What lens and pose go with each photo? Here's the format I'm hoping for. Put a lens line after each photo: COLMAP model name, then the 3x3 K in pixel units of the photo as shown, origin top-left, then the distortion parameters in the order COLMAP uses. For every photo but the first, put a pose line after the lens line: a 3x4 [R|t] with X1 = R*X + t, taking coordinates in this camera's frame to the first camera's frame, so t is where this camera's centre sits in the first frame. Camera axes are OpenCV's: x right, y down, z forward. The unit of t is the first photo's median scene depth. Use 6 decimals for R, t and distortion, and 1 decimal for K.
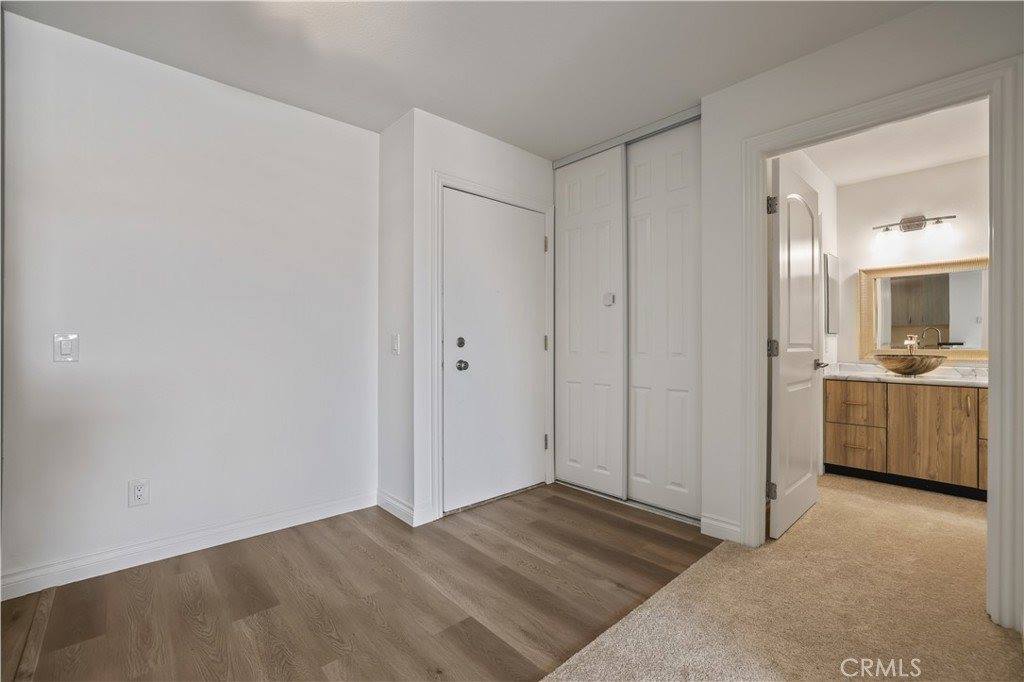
lens RADIAL K [[442.8, 0, 507.9], [0, 442.8, 341.9], [0, 0, 1]] dist [-0.040140, 0.014967]
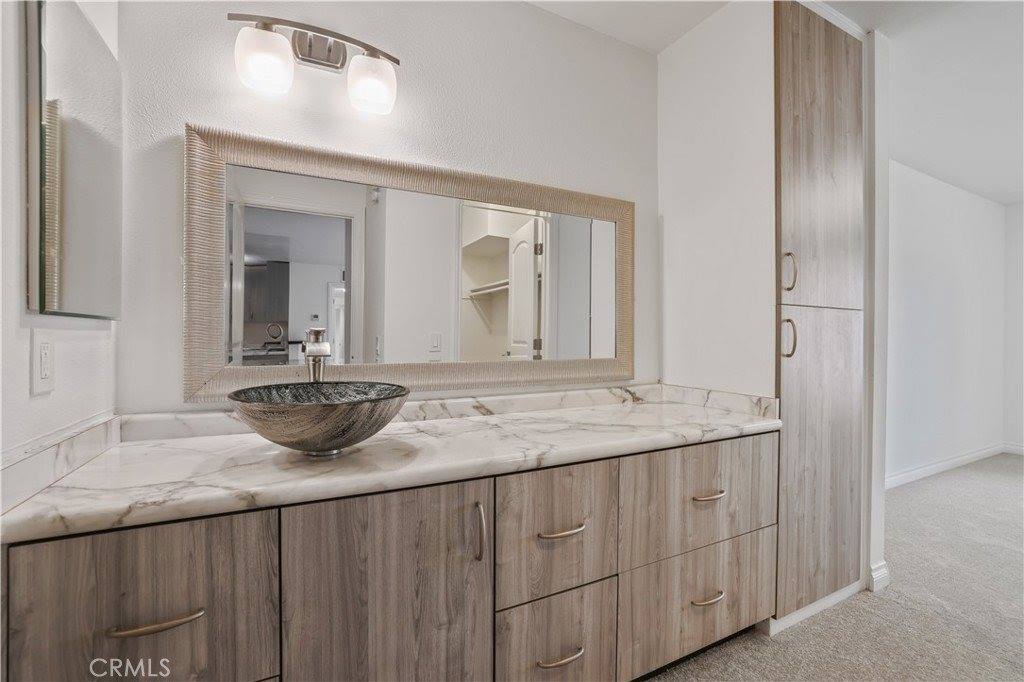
lens RADIAL K [[435.8, 0, 494.9], [0, 435.8, 340.8], [0, 0, 1]] dist [-0.039233, 0.013696]
pose [[0.276566, -0.000194, 0.960995, 0.691059], [-0.003981, 0.999991, 0.001348, -0.005798], [-0.960987, -0.004199, 0.276563, 0.838137]]
